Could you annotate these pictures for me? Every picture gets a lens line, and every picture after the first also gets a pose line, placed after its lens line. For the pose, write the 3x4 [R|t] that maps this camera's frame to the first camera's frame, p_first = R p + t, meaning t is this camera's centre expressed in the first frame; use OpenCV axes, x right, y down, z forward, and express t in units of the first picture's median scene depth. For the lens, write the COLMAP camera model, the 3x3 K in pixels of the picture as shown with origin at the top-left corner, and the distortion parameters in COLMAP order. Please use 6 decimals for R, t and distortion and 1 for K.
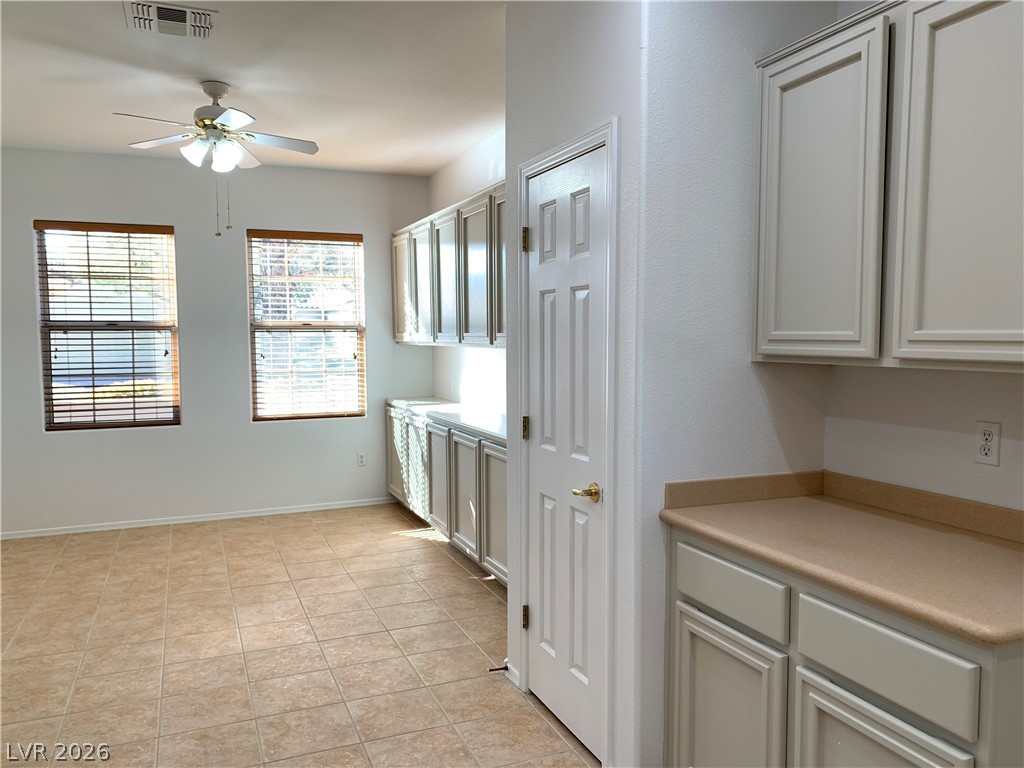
lens RADIAL K [[781.7, 0, 508.5], [0, 781.7, 390.7], [0, 0, 1]] dist [0.040451, -0.046461]
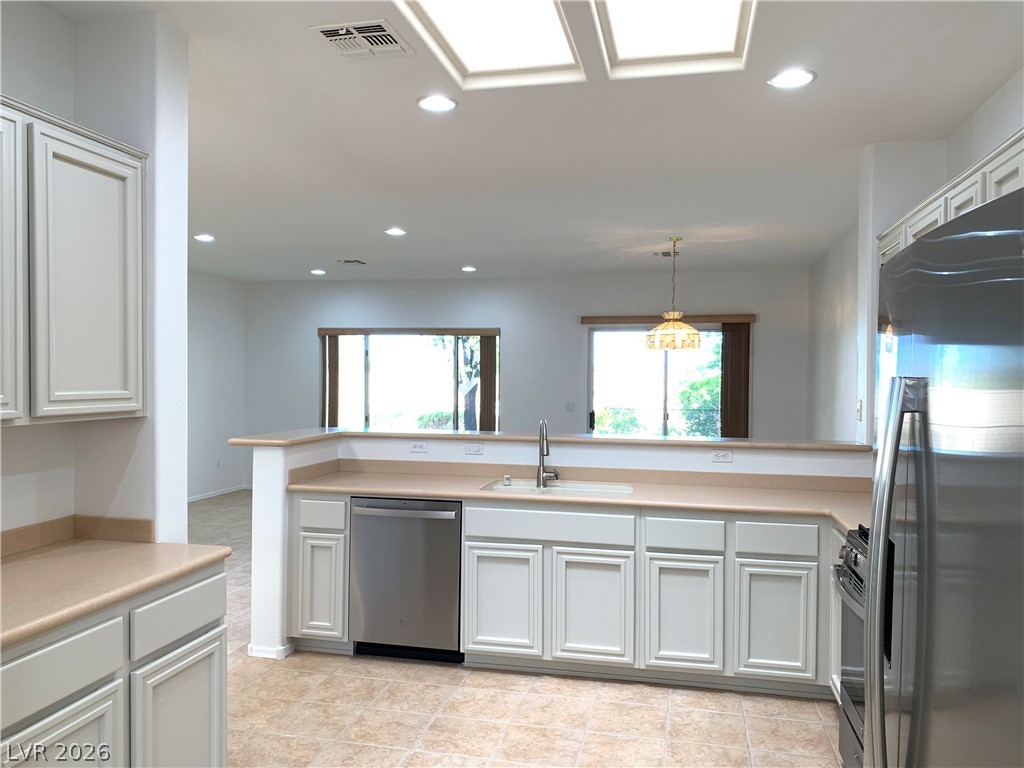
lens RADIAL K [[781.7, 0, 516.7], [0, 781.7, 387.0], [0, 0, 1]] dist [0.040451, -0.046461]
pose [[-0.817280, -0.012762, 0.576099, -0.262393], [0.035781, 0.996702, 0.072839, -0.049827], [-0.575129, 0.080144, -0.814128, 0.533321]]
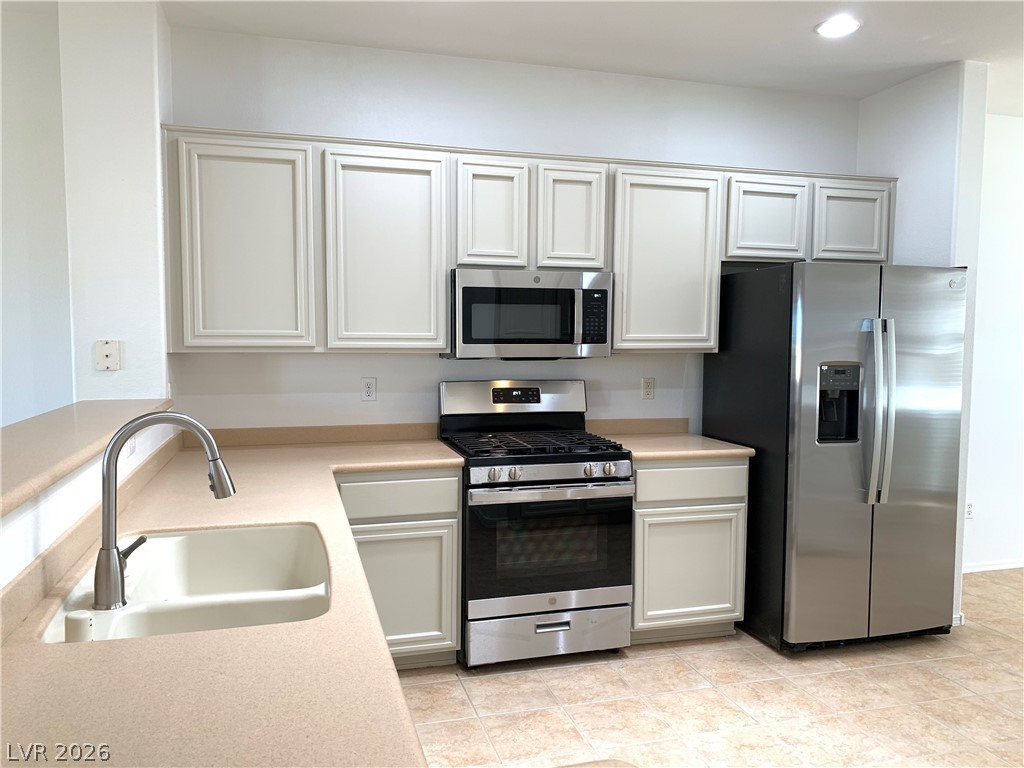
lens RADIAL K [[781.7, 0, 515.0], [0, 781.7, 393.2], [0, 0, 1]] dist [0.040451, -0.046461]
pose [[-0.115707, 0.080588, -0.990009, 0.427841], [-0.082162, 0.992511, 0.090395, -0.005060], [0.989879, 0.091800, -0.108219, 0.052864]]
